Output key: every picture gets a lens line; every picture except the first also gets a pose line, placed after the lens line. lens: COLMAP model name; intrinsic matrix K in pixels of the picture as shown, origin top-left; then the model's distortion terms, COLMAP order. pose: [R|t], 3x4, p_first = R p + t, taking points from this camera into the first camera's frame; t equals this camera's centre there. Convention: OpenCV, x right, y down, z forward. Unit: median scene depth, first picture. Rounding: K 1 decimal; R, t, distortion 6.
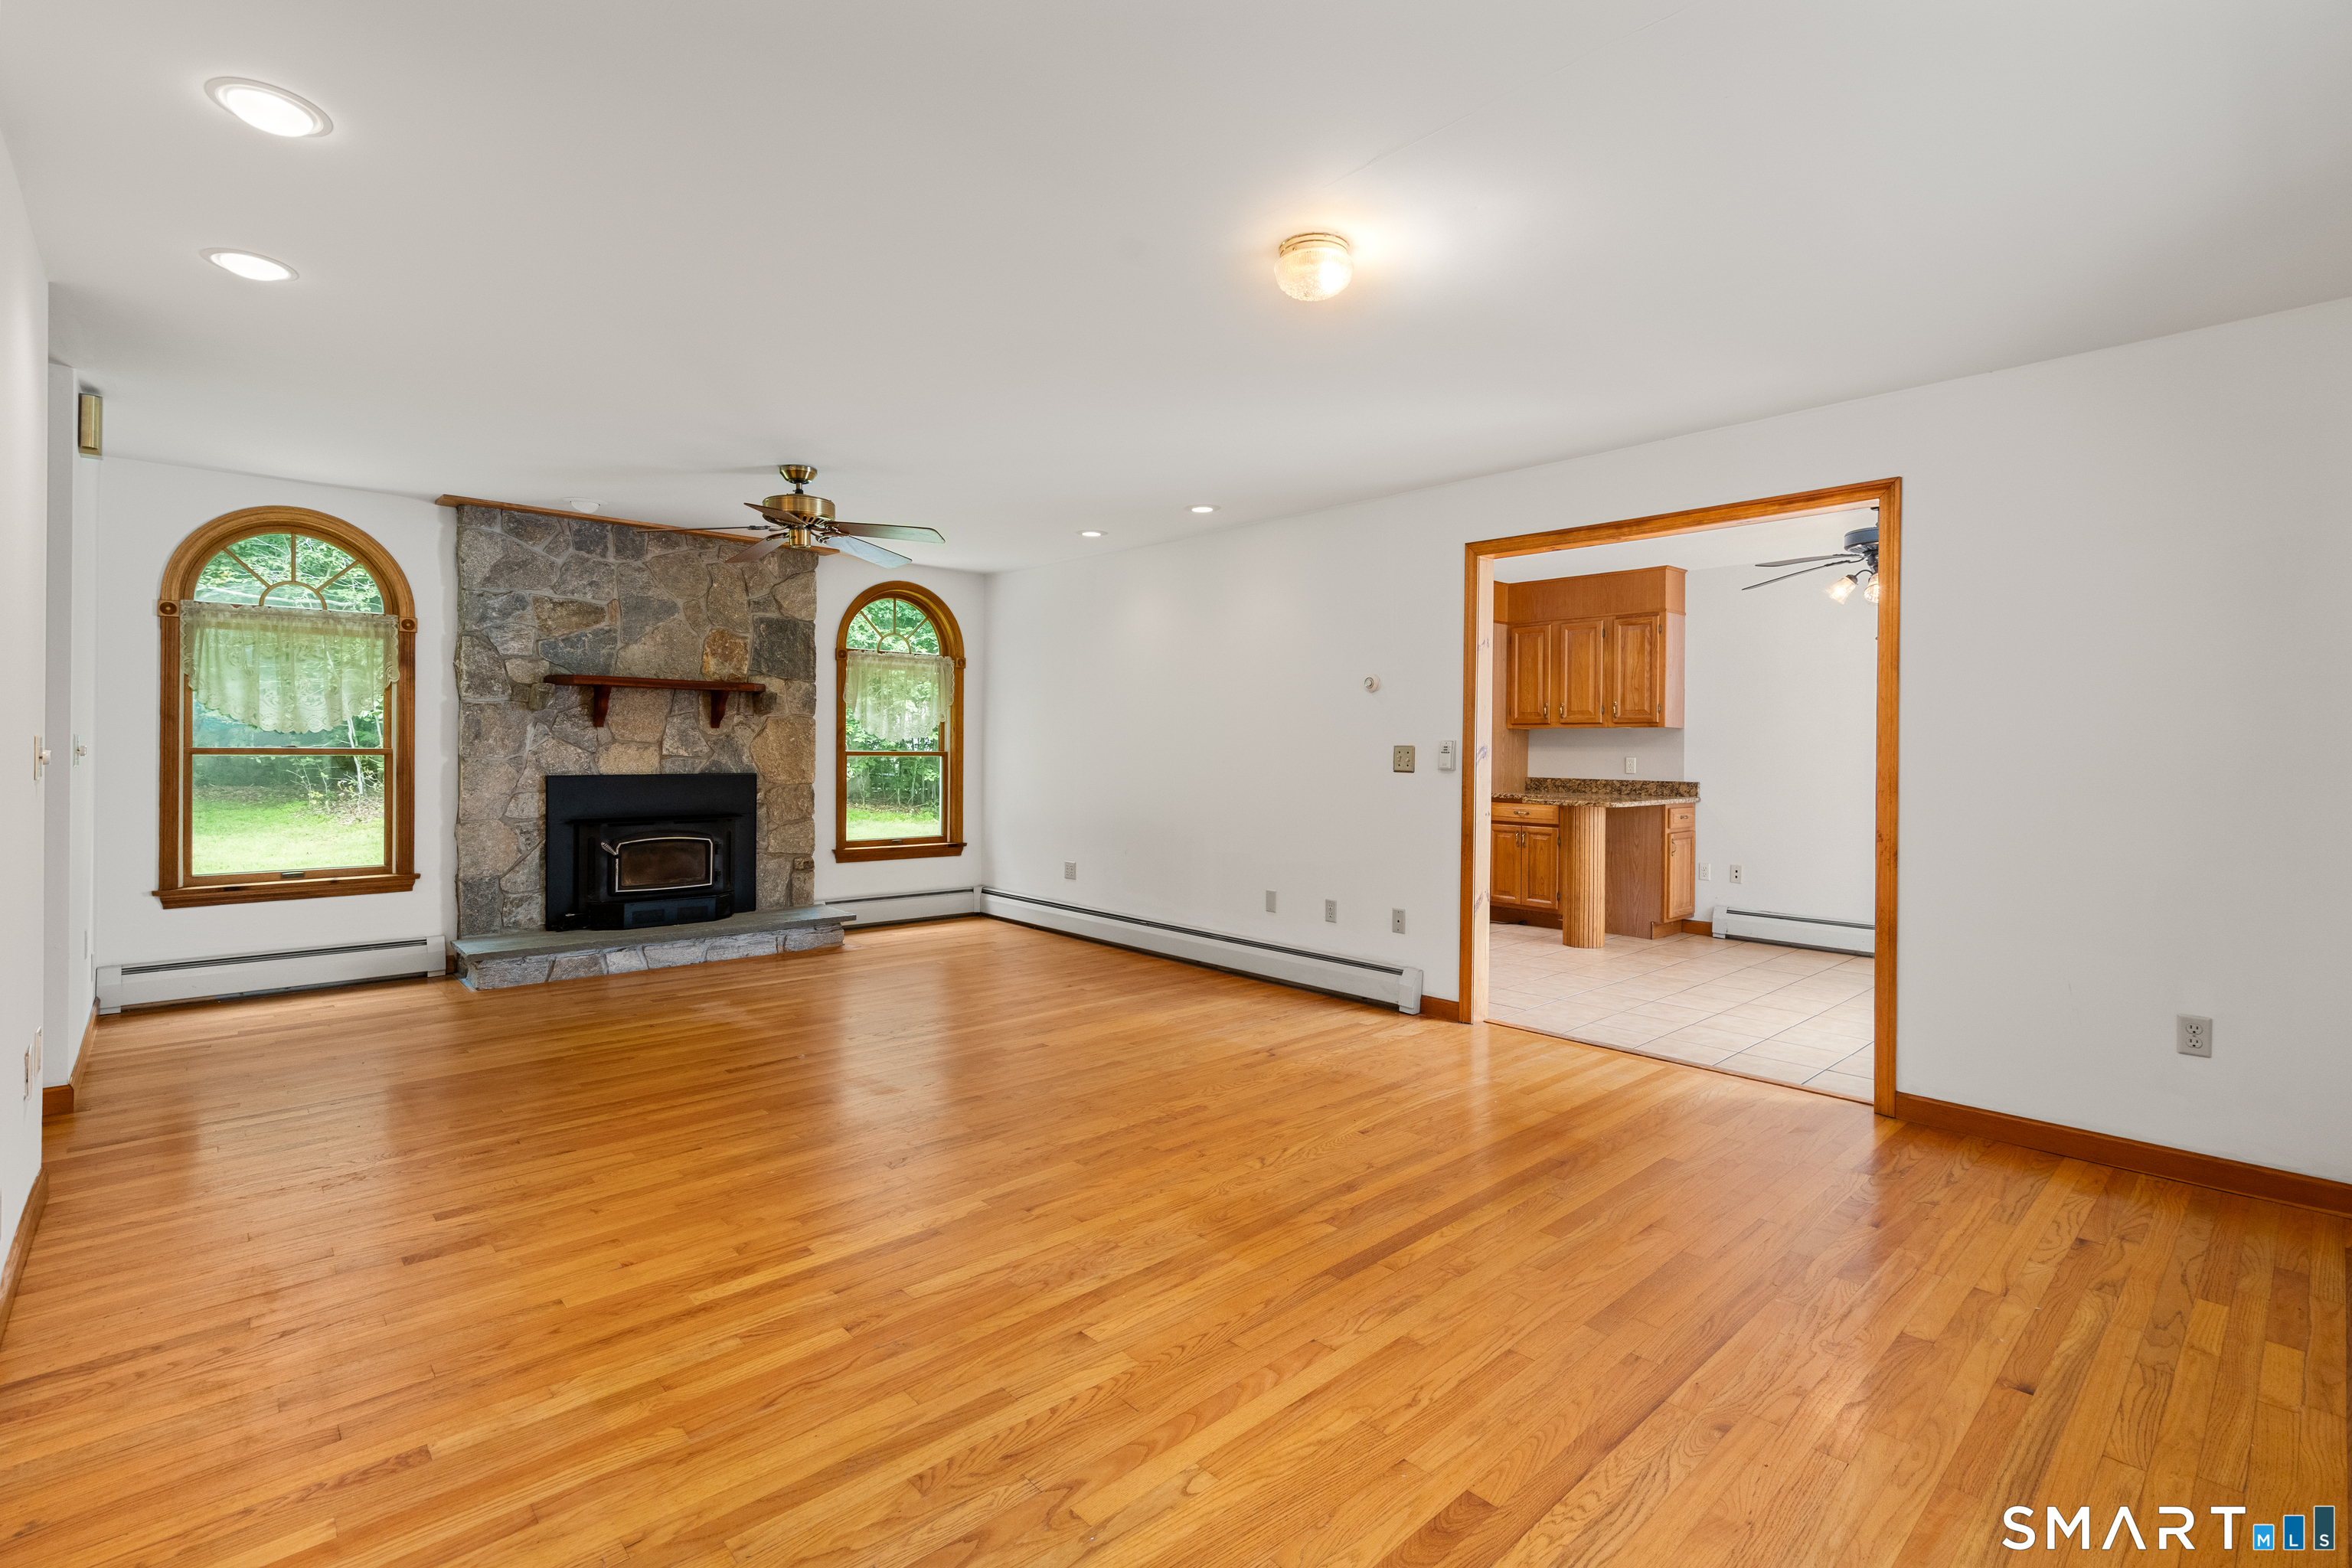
lens RADIAL K [[1065.7, 0, 1187.3], [0, 1065.7, 752.0], [0, 0, 1]] dist [-0.003854, 0.001174]
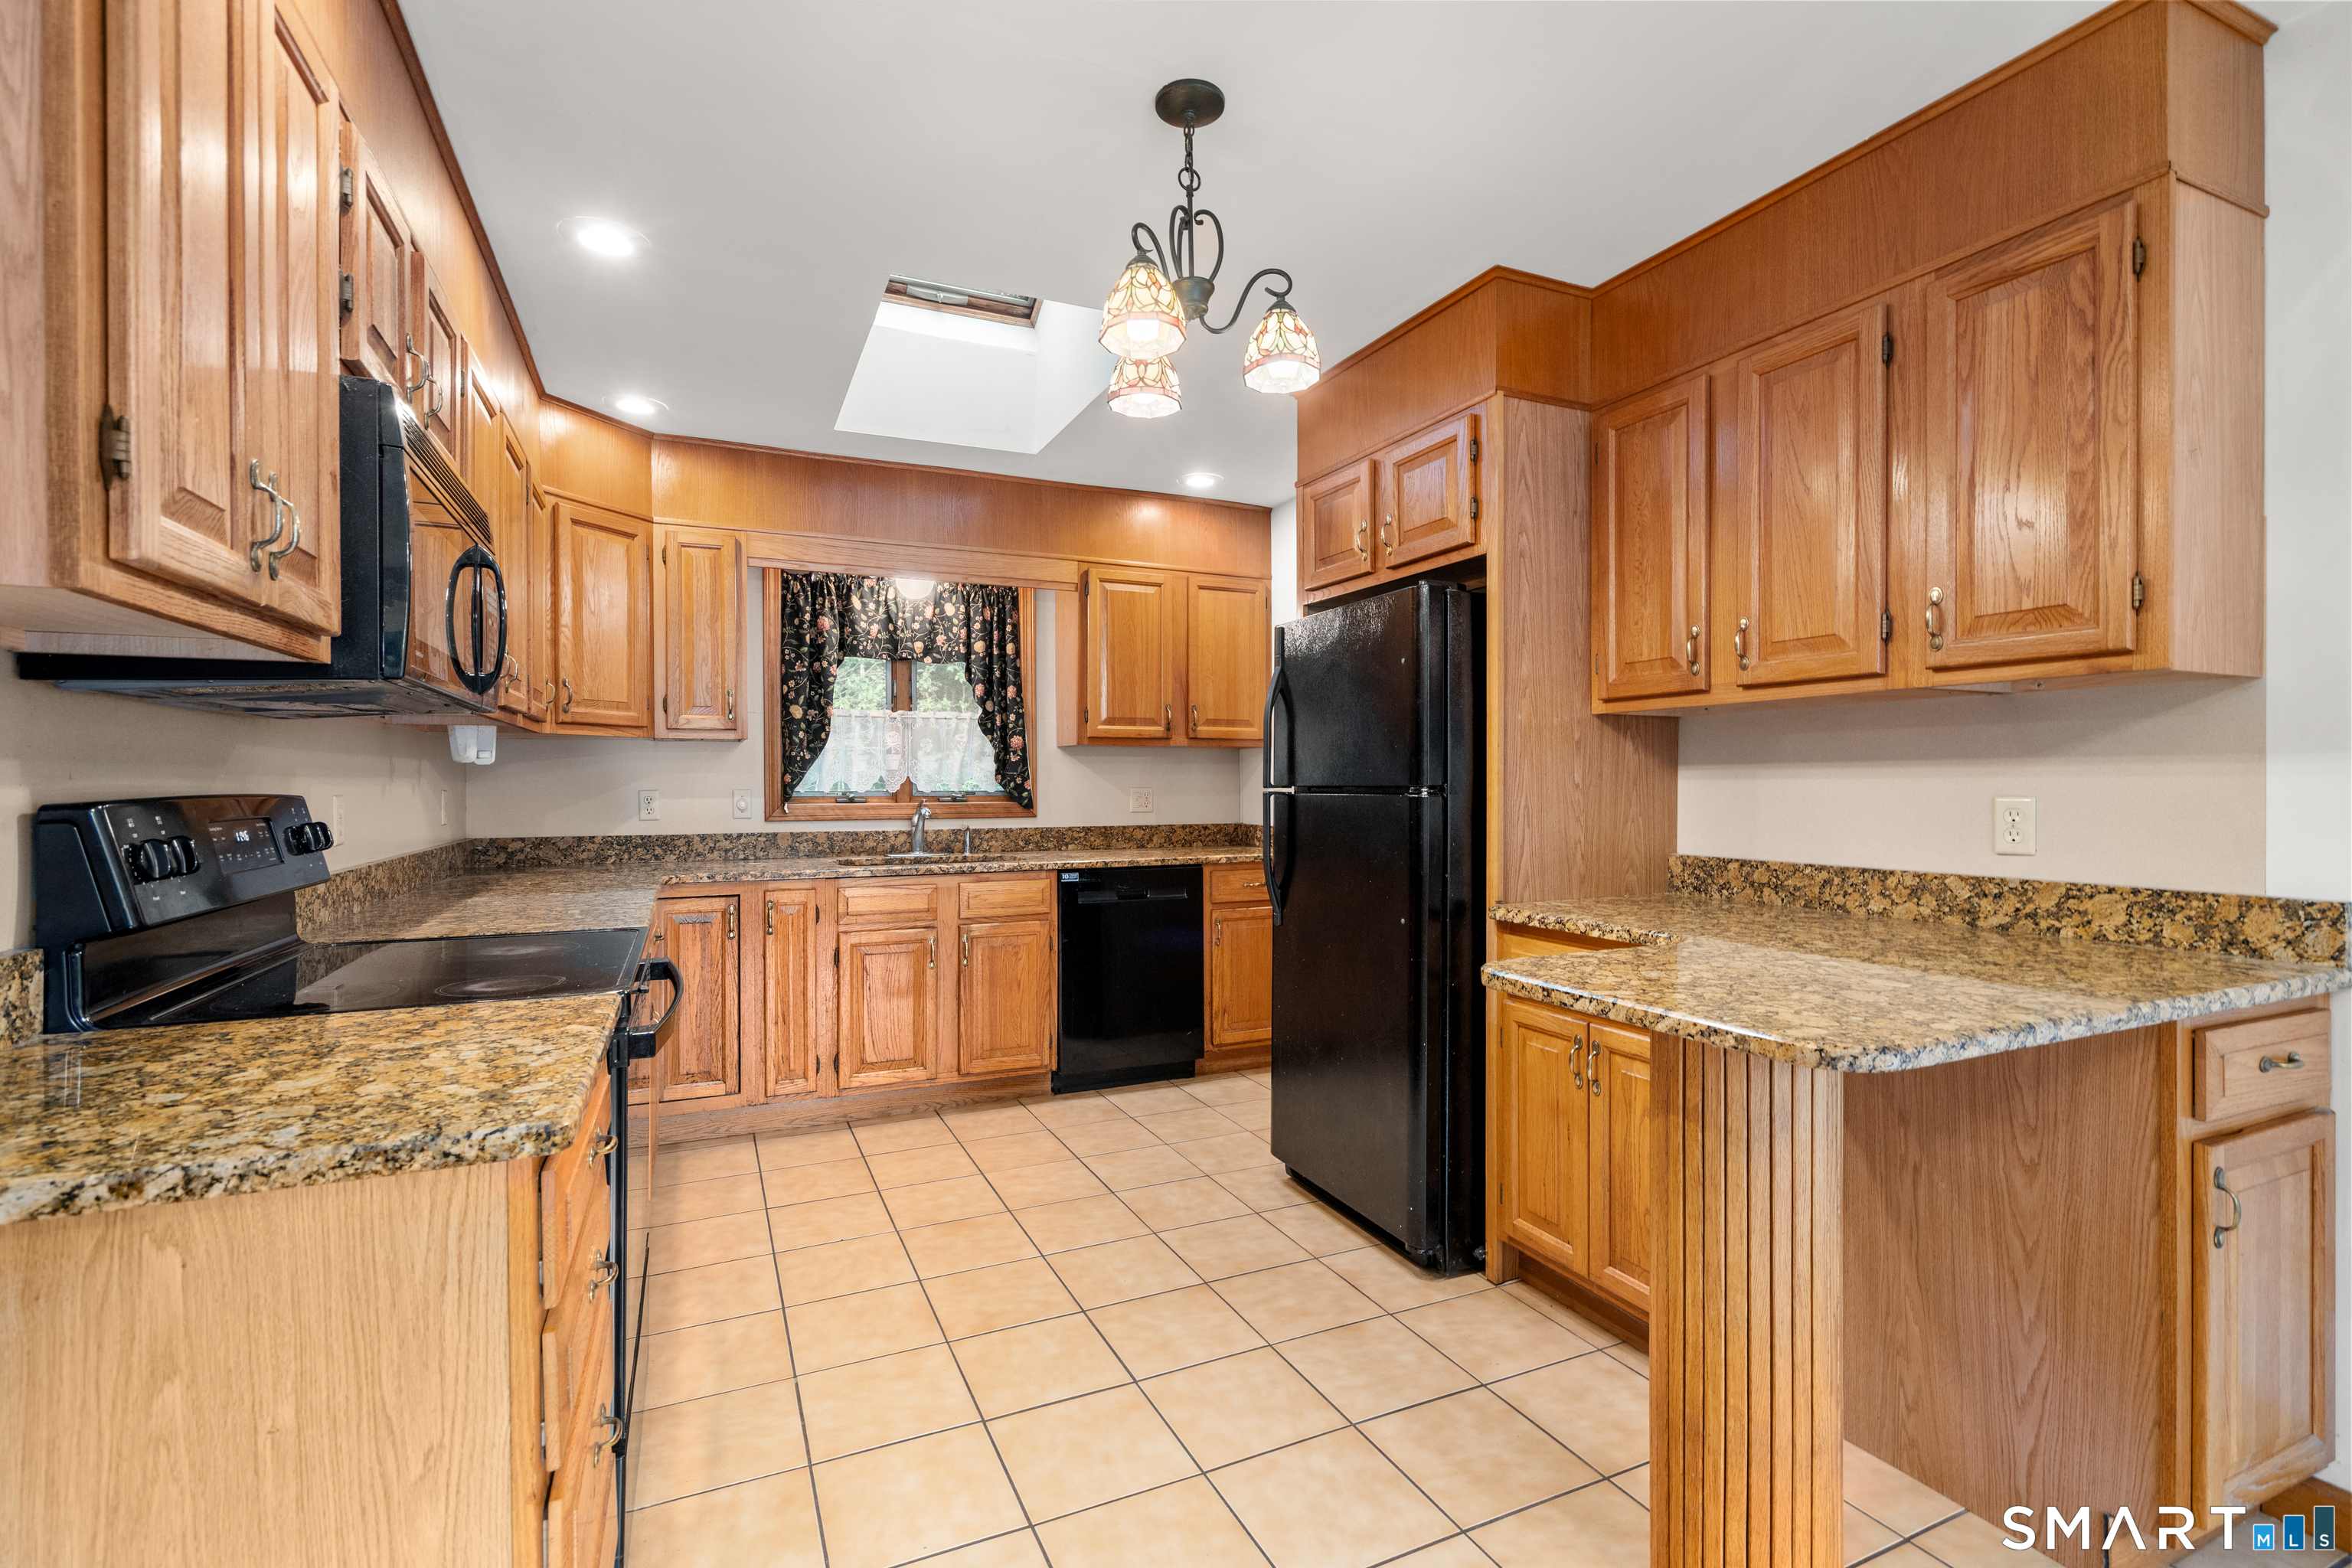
lens RADIAL K [[1065.7, 0, 1180.7], [0, 1065.7, 789.6], [0, 0, 1]] dist [-0.003854, 0.001174]
pose [[0.951364, -0.010740, -0.307881, 0.439510], [0.010981, 0.999939, -0.000950, 0.001712], [0.307873, -0.002477, 0.951424, 0.996792]]
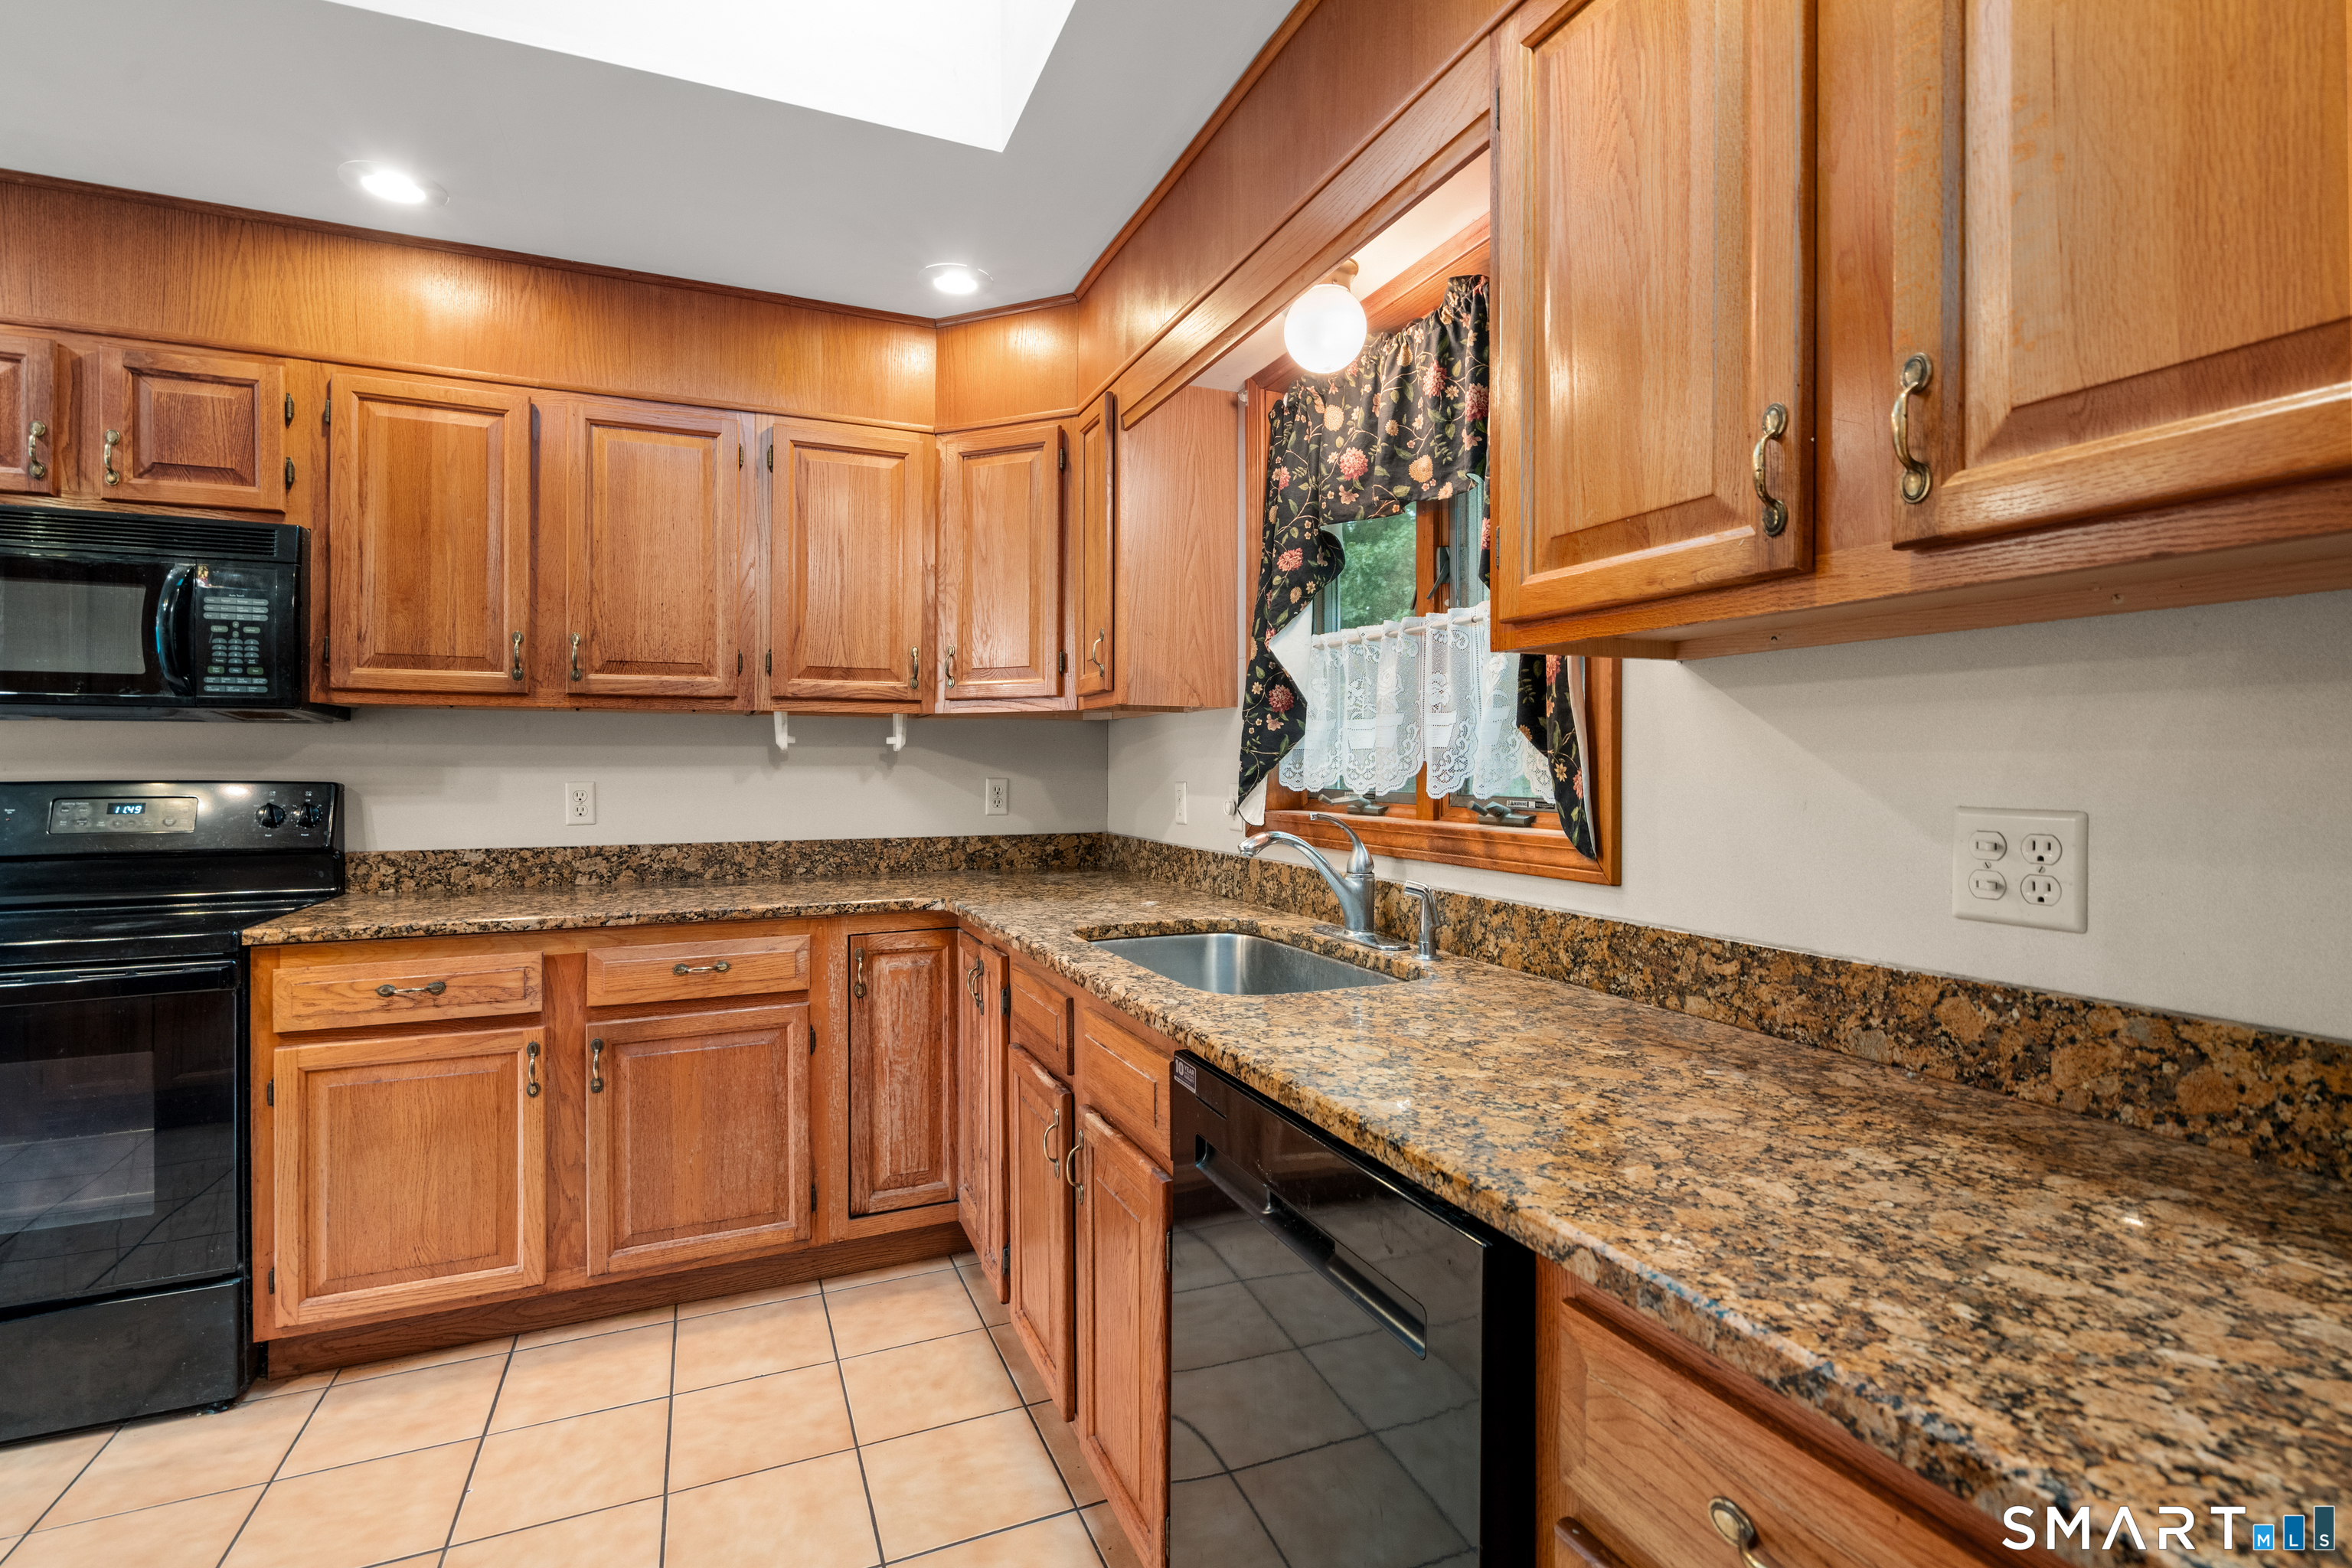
lens RADIAL K [[1065.7, 0, 1177.7], [0, 1065.7, 765.3], [0, 0, 1]] dist [-0.003854, 0.001174]
pose [[-0.322304, -0.011074, -0.946571, 0.356400], [-0.008028, 0.999928, -0.008965, -0.007108], [0.946602, 0.004710, -0.322370, 1.835499]]
